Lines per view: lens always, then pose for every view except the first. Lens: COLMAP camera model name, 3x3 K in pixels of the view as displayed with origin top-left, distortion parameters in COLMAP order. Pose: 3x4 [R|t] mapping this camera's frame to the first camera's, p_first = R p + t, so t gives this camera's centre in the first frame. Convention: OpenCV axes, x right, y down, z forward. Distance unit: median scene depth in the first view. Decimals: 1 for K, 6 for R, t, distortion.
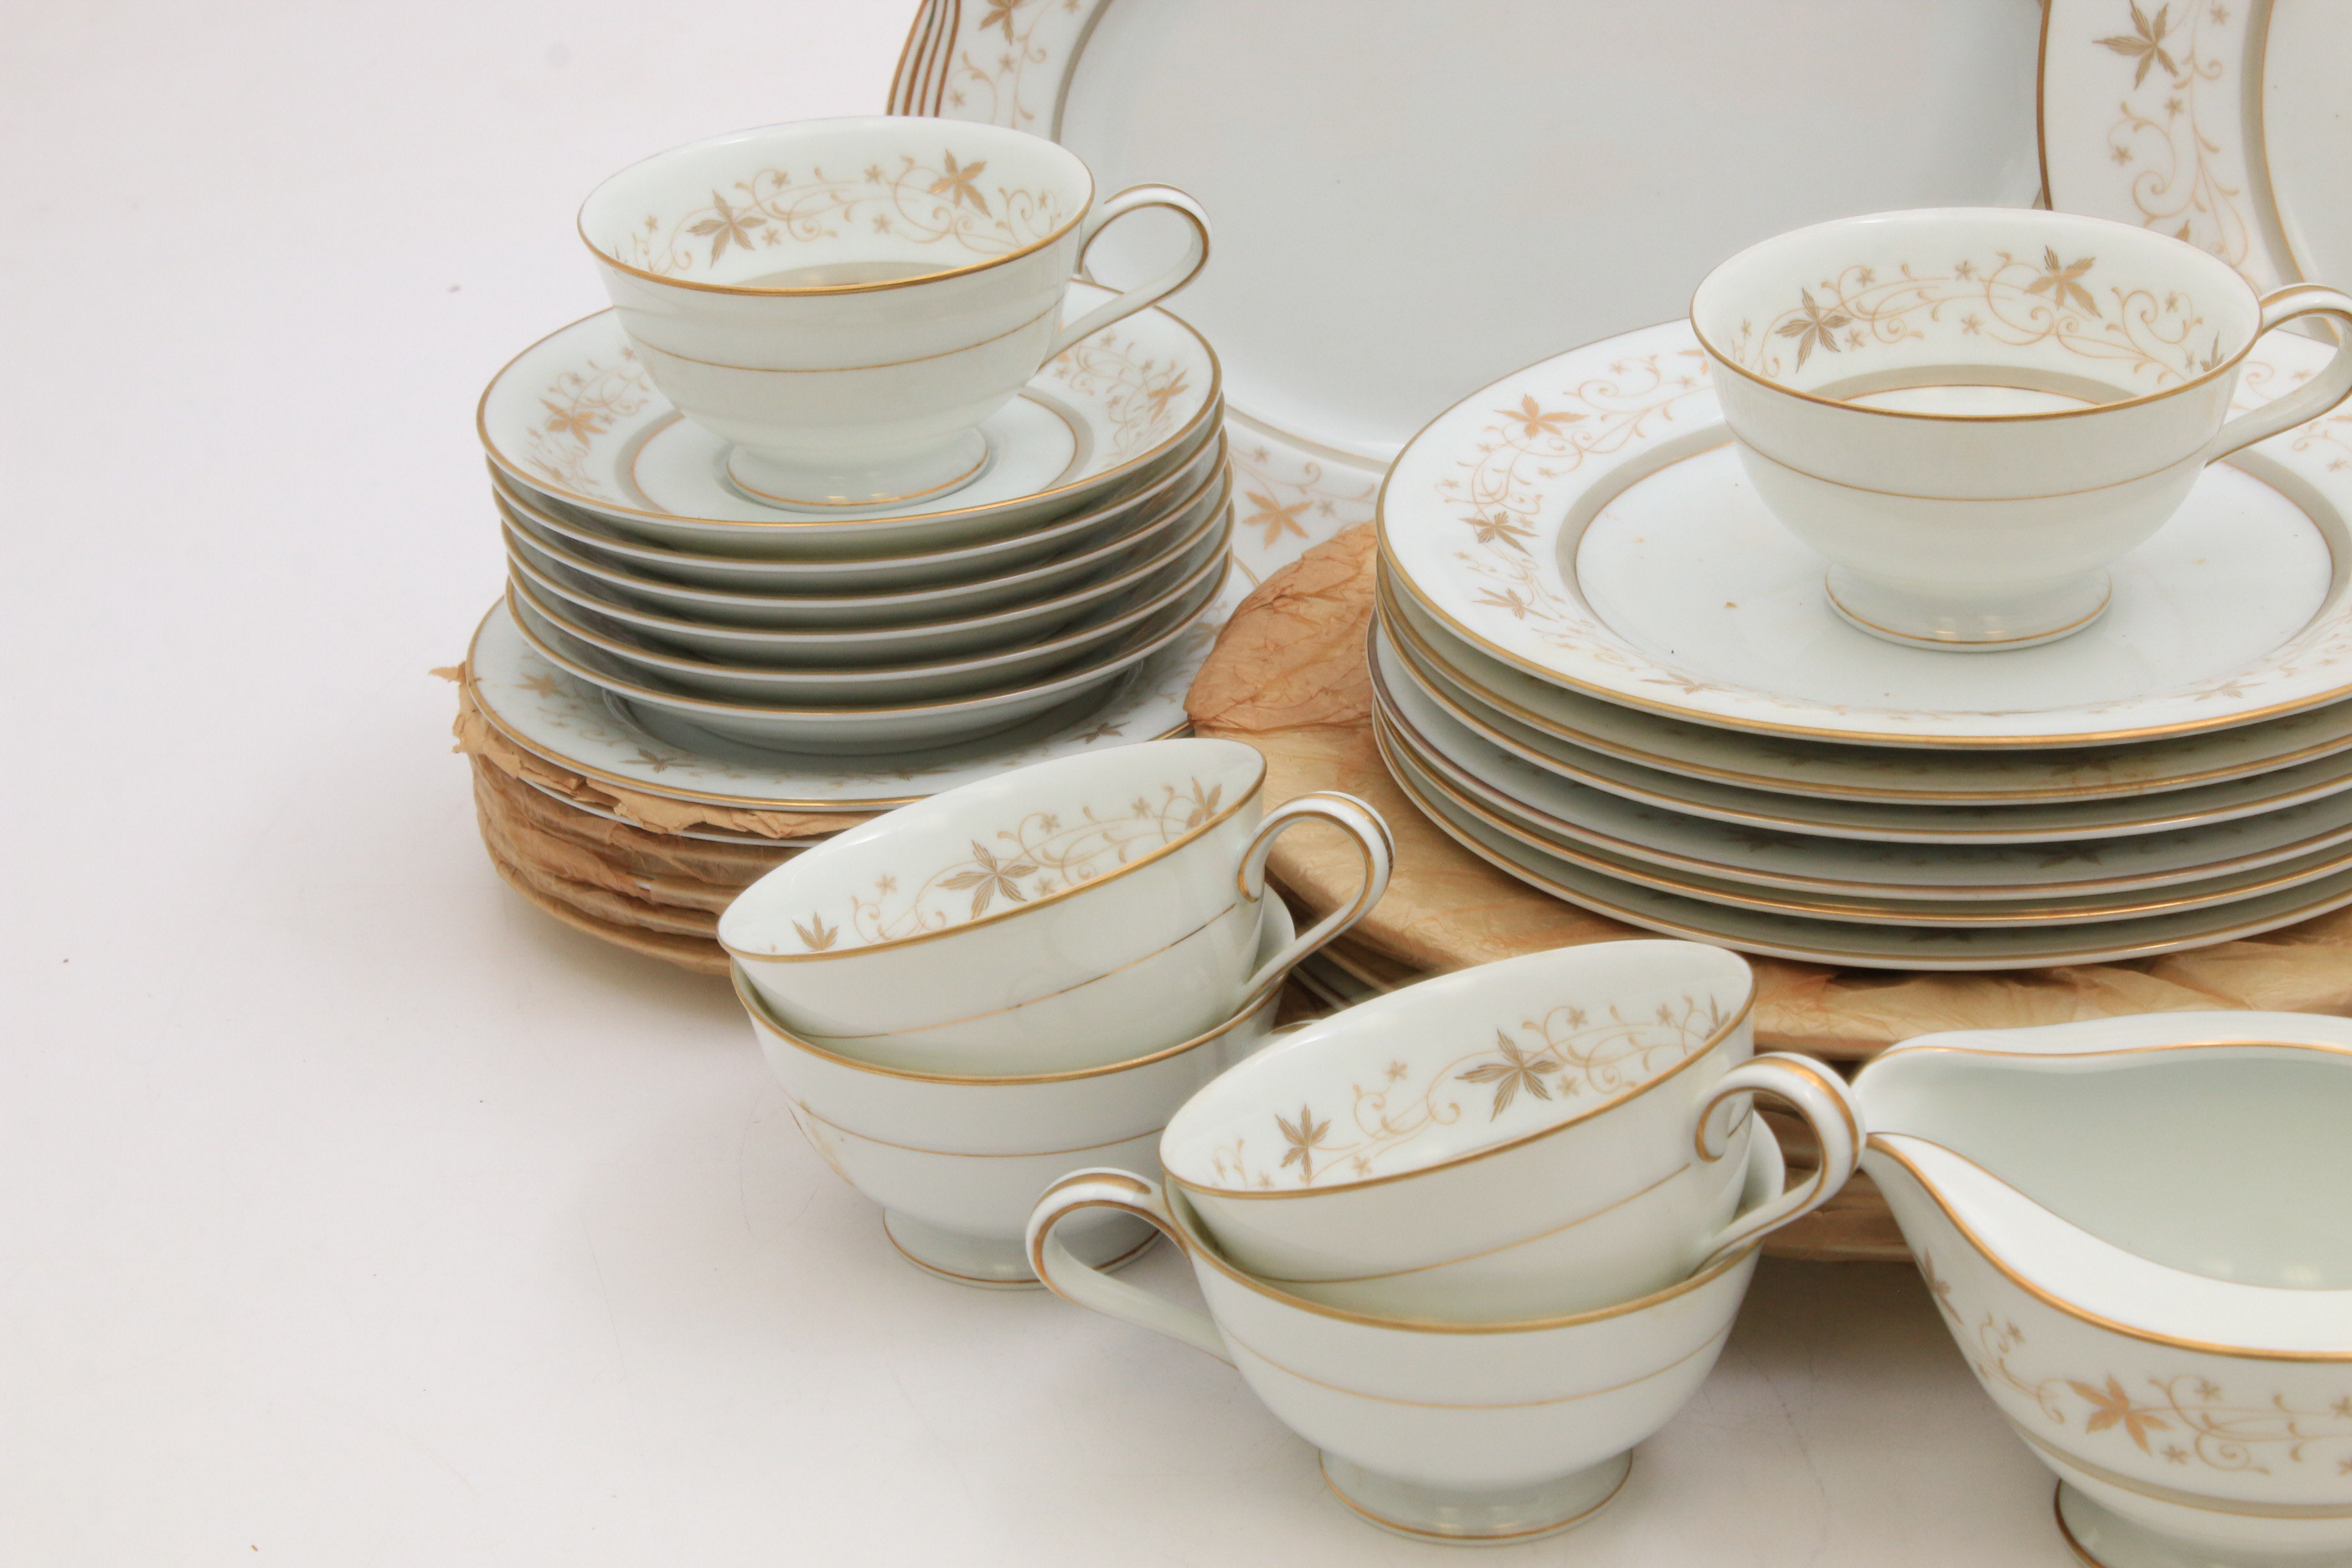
lens RADIAL K [[5580.9, 0, 1194.6], [0, 5580.9, 740.4], [0, 0, 1]] dist [0.080157, 0.195482]
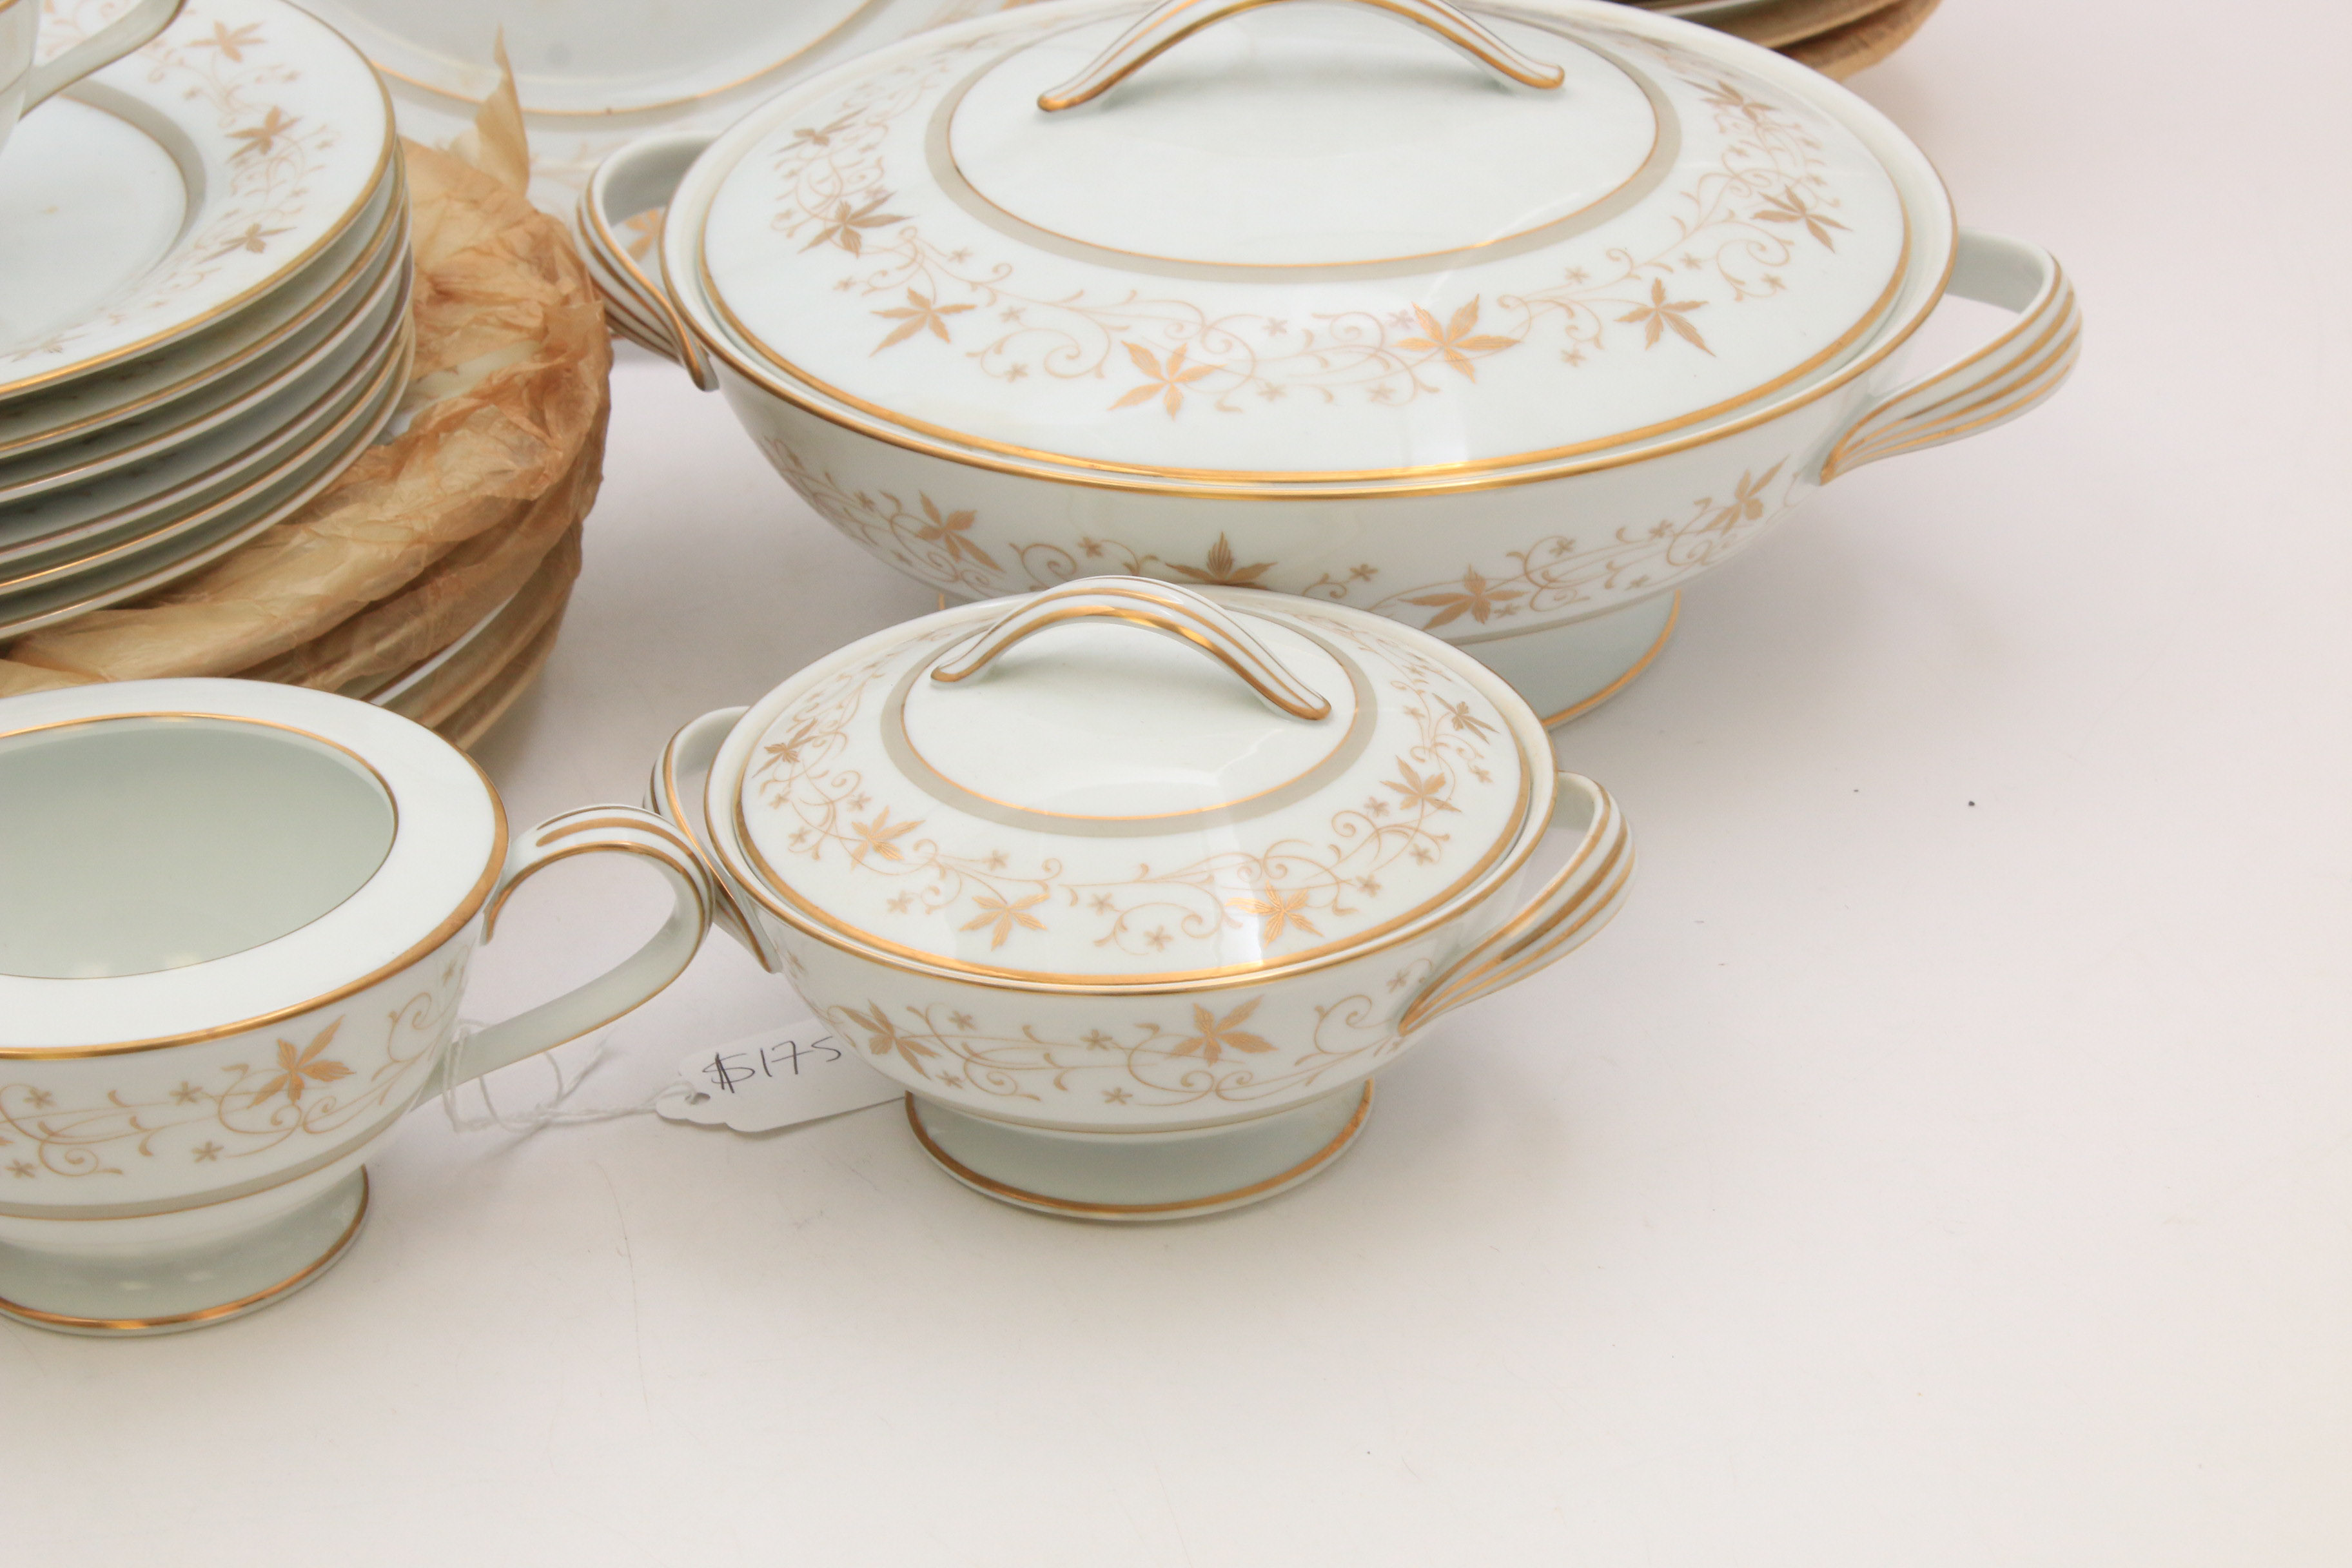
lens RADIAL K [[5580.9, 0, 1194.6], [0, 5580.9, 740.4], [0, 0, 1]] dist [0.080157, 0.195482]
pose [[0.954453, -0.131863, 0.267641, 0.098278], [0.115085, 0.990327, 0.077508, 0.005185], [-0.275273, -0.043176, 0.960396, 0.040800]]
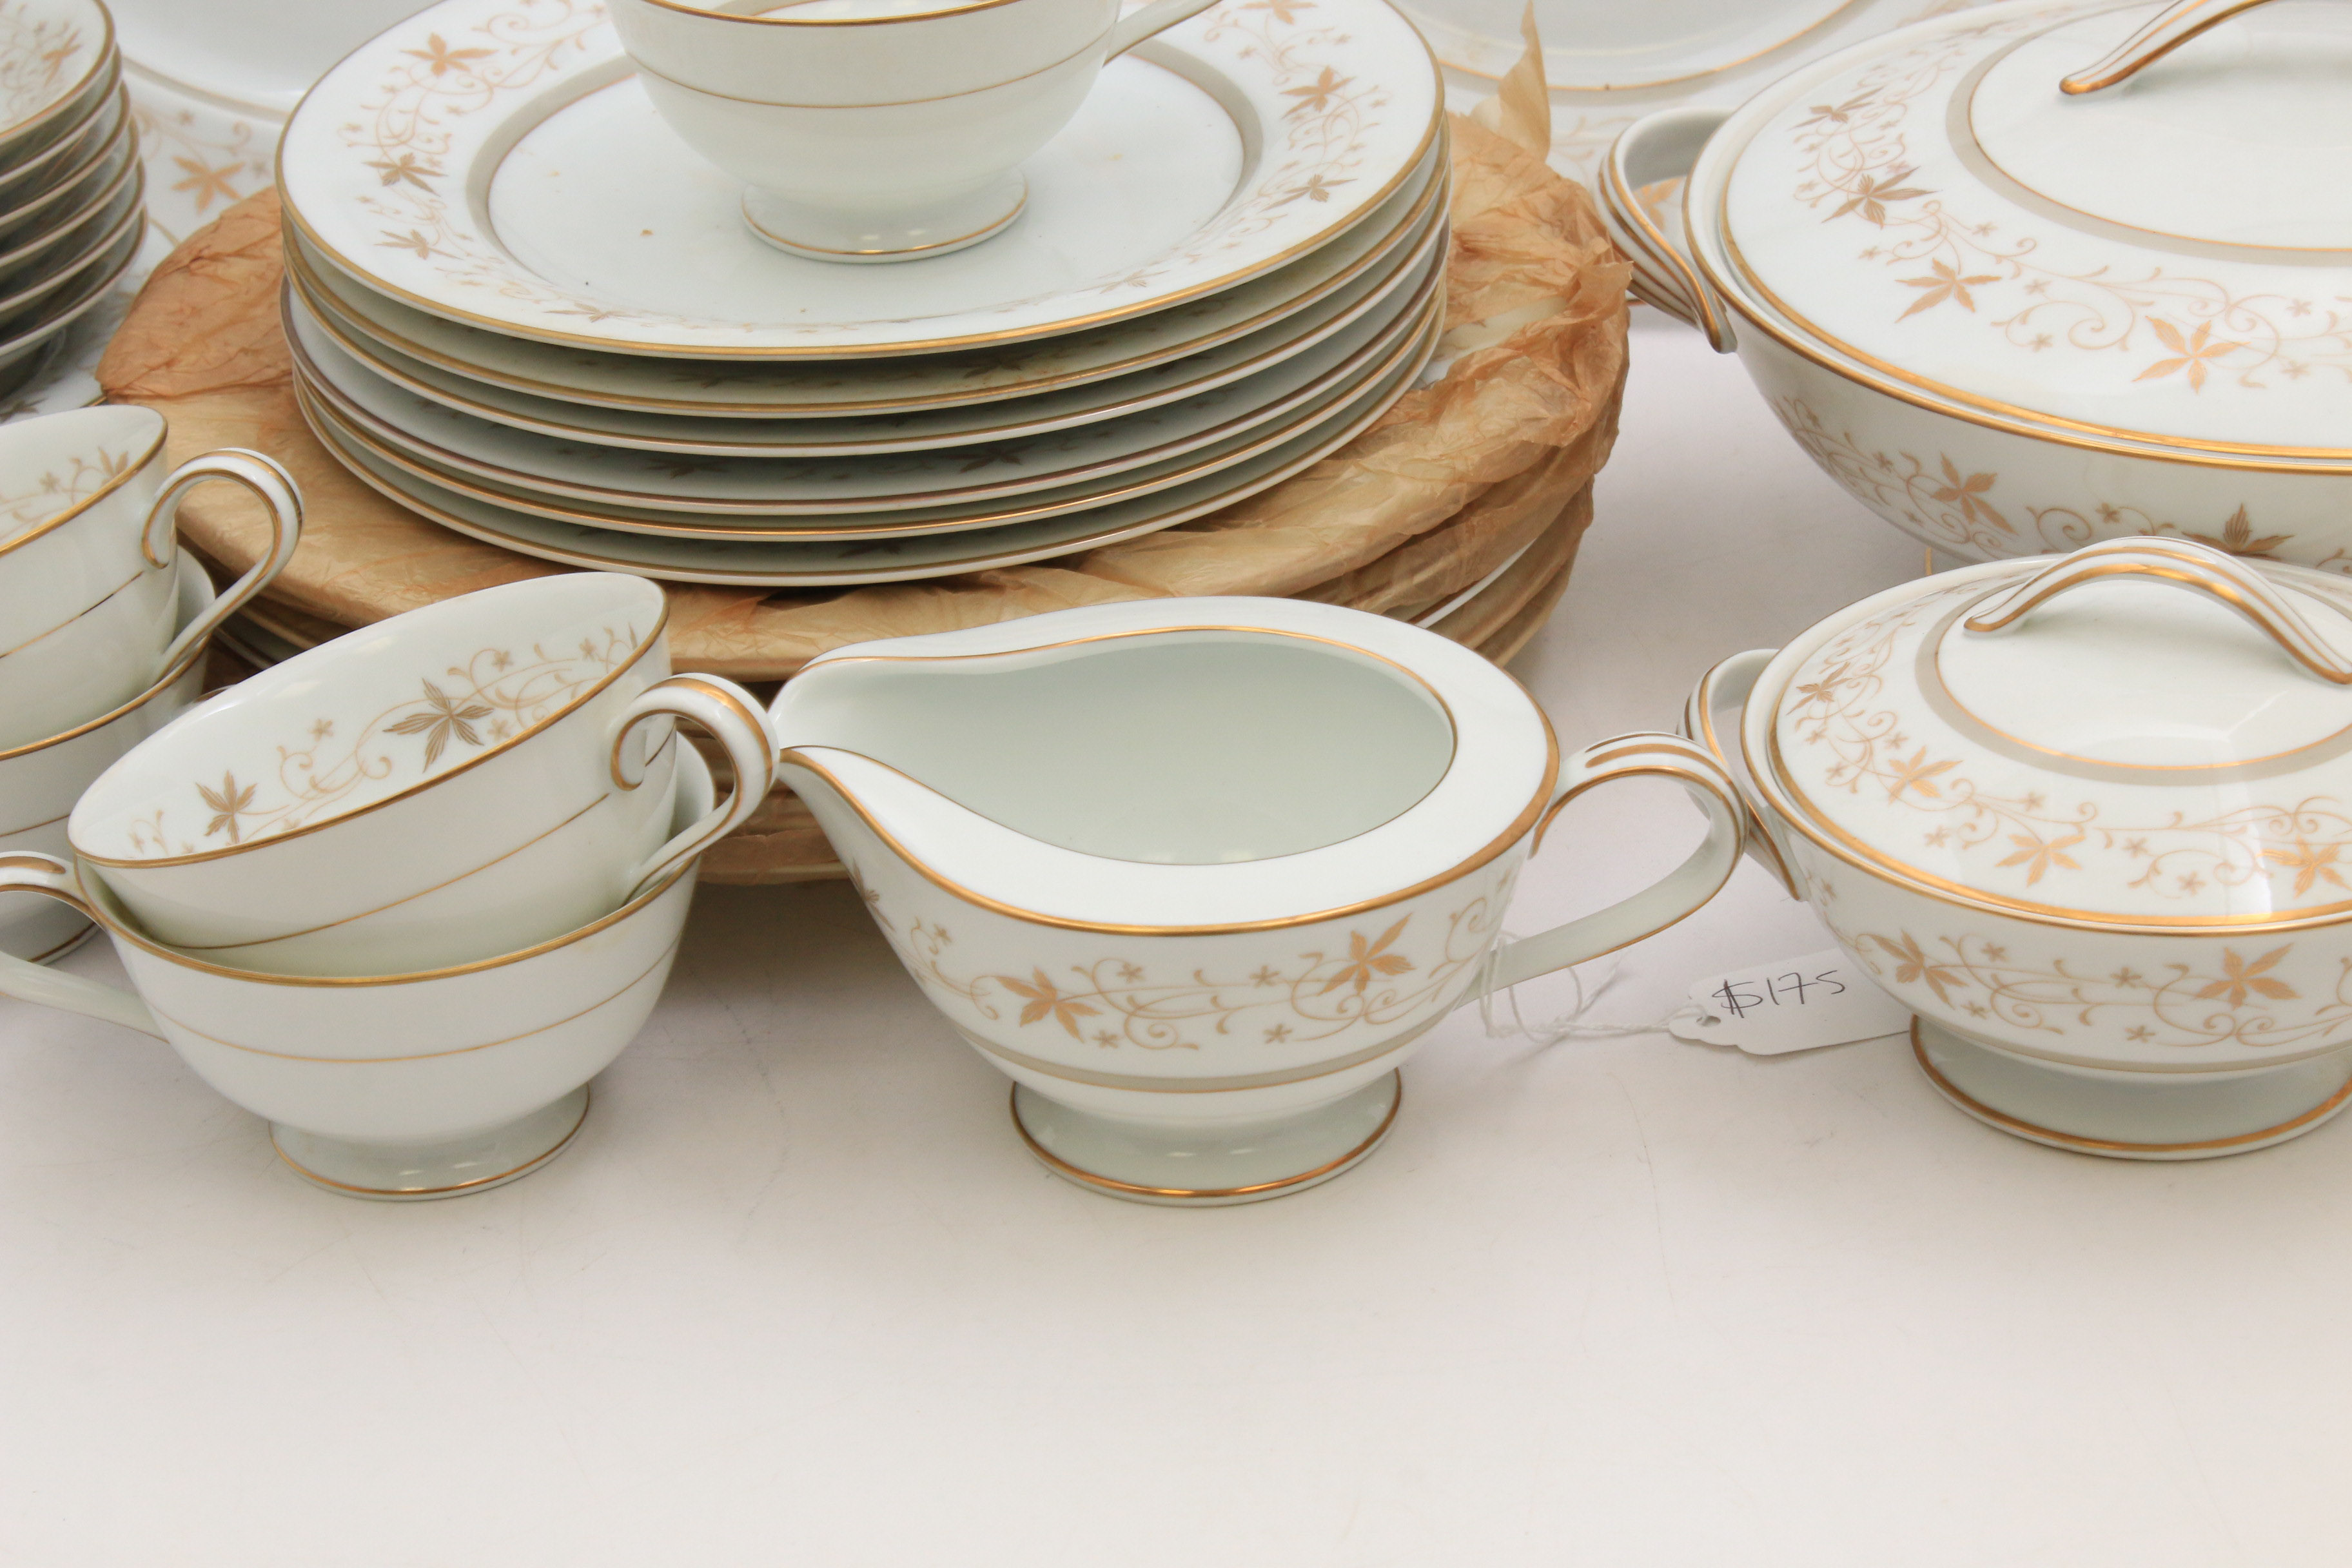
lens RADIAL K [[5580.9, 0, 1194.6], [0, 5580.9, 740.4], [0, 0, 1]] dist [0.080157, 0.195482]
pose [[0.986322, -0.081490, 0.143276, 0.042082], [0.073502, 0.995477, 0.060191, 0.012308], [-0.147533, -0.048837, 0.987851, 0.011118]]
